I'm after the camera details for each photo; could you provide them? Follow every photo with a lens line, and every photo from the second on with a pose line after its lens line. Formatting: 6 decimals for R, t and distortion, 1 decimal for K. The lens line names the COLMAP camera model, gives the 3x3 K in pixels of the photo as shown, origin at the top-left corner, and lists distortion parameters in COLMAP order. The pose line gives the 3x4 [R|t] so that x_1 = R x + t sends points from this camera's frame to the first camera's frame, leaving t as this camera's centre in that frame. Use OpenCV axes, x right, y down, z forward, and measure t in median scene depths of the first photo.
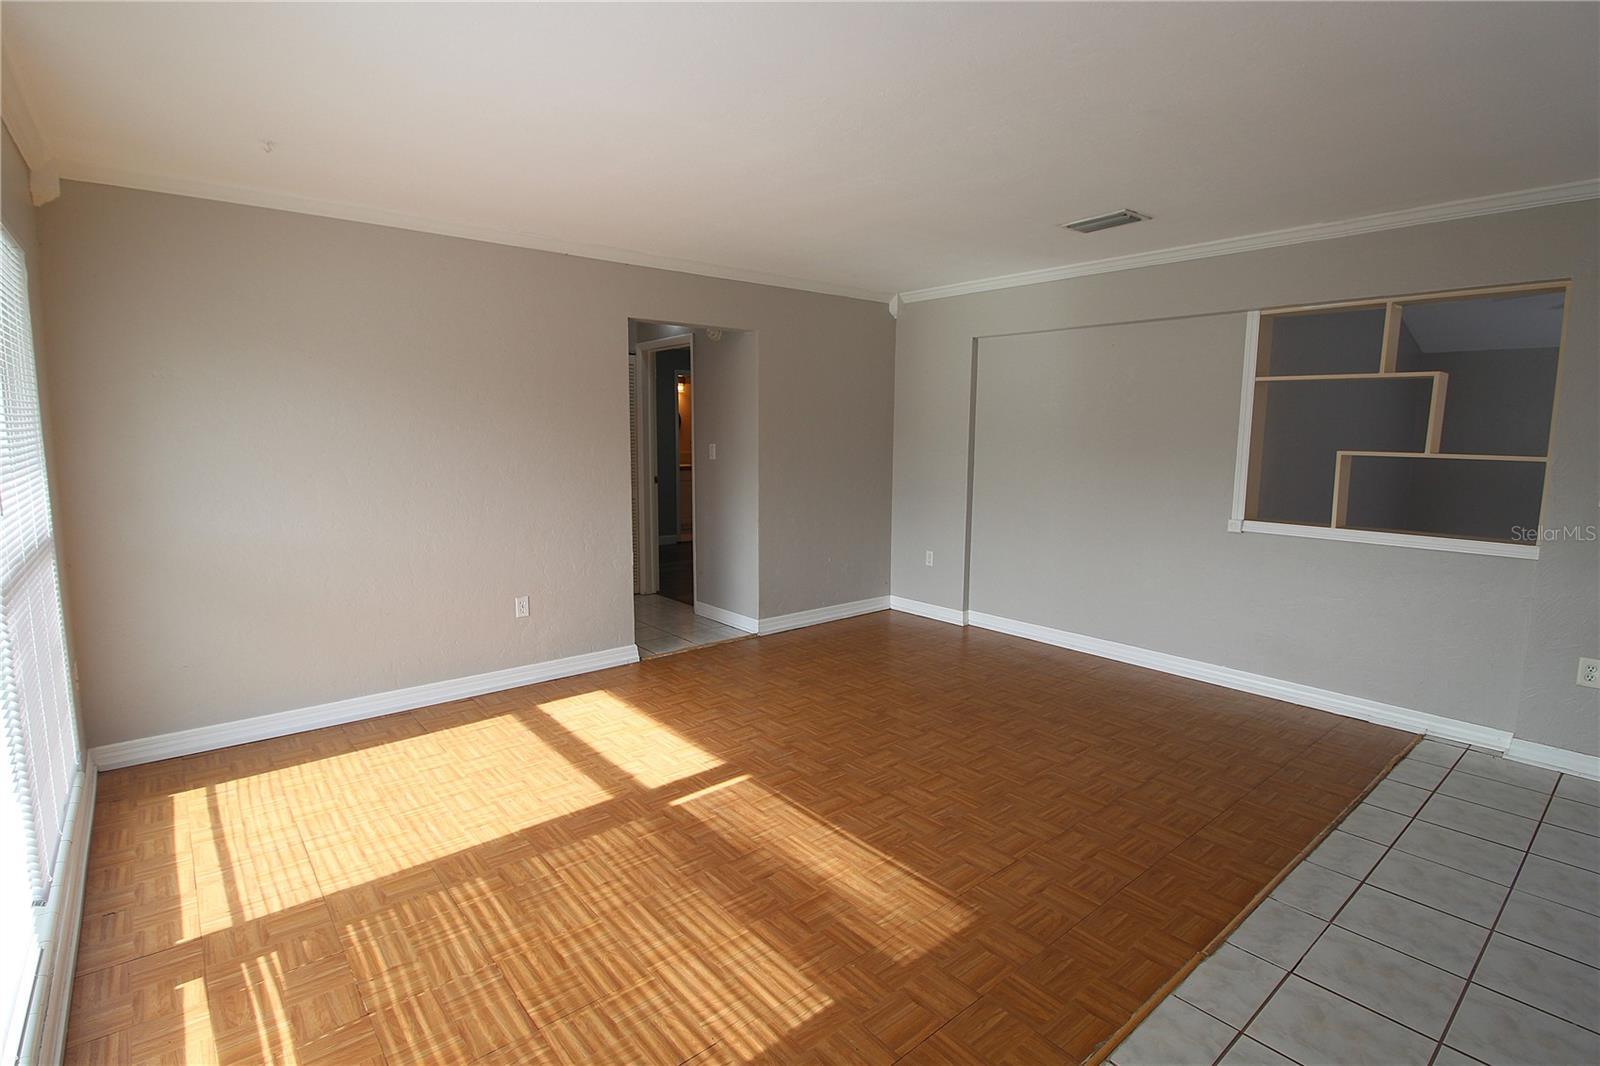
lens RADIAL K [[764.1, 0, 793.9], [0, 764.1, 543.9], [0, 0, 1]] dist [-0.008325, -0.003620]
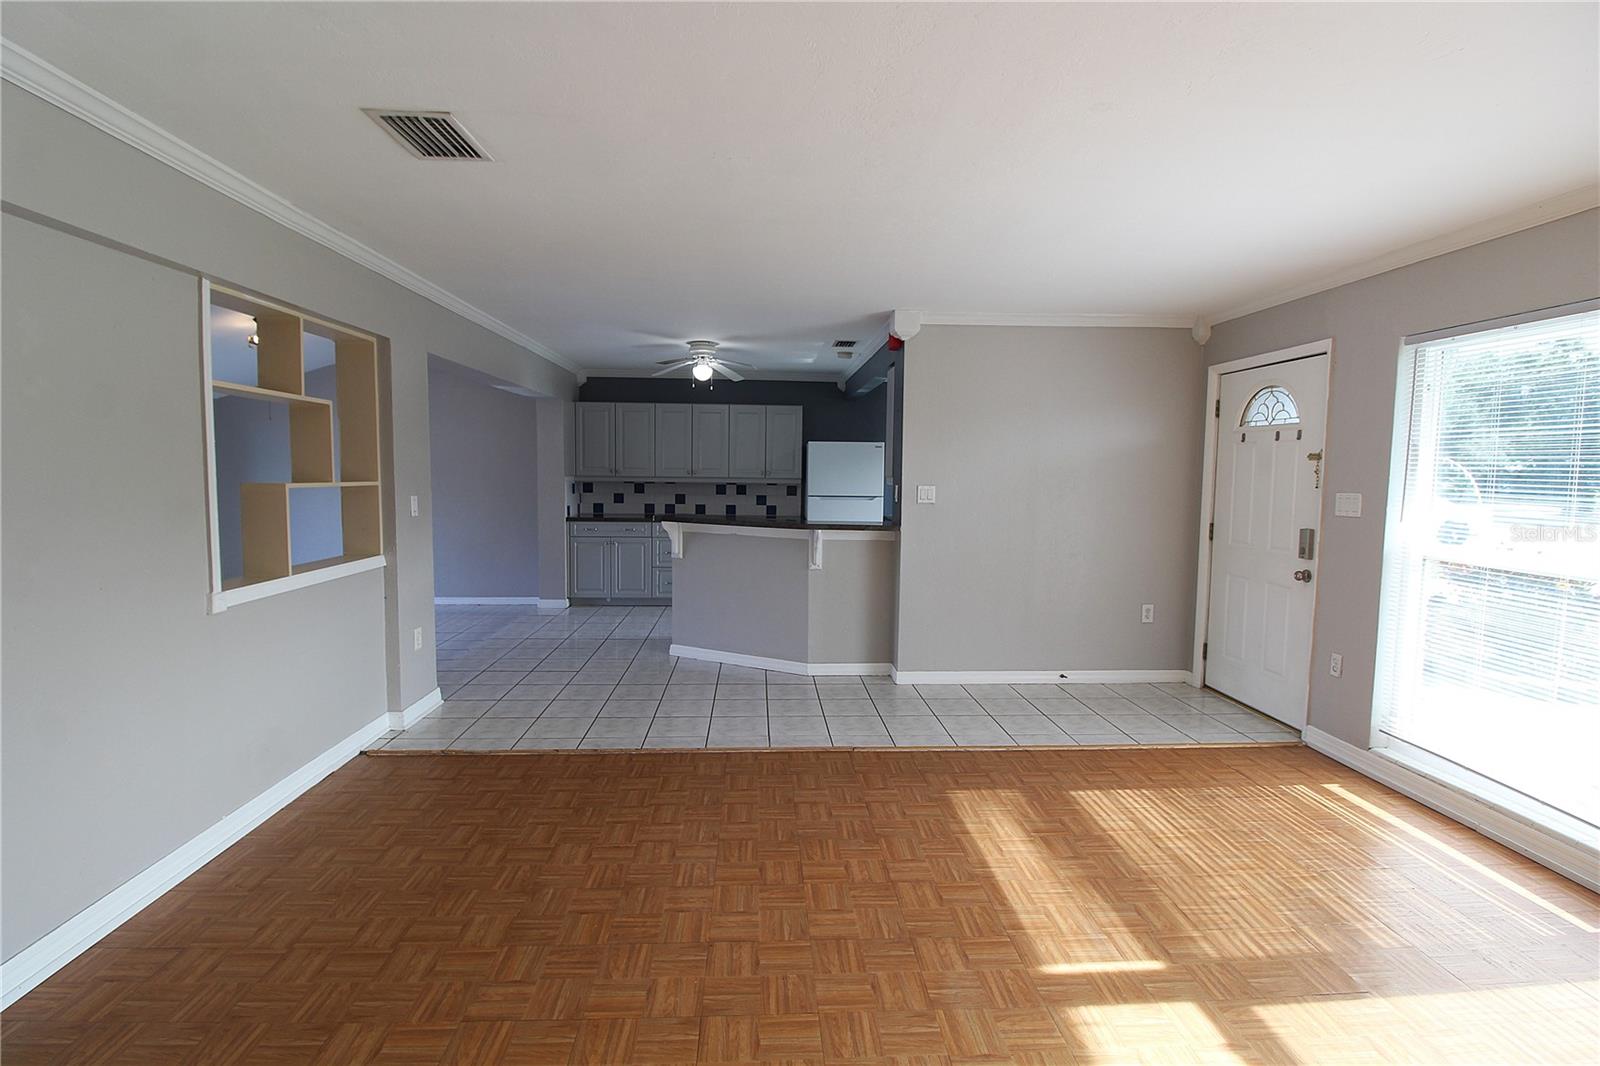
lens RADIAL K [[746.0, 0, 796.3], [0, 746.0, 535.8], [0, 0, 1]] dist [-0.013731, -0.007253]
pose [[-0.799941, -0.070260, 0.595951, -0.284999], [0.072949, 0.974371, 0.212792, -0.261455], [-0.595628, 0.213695, -0.774314, 1.730473]]
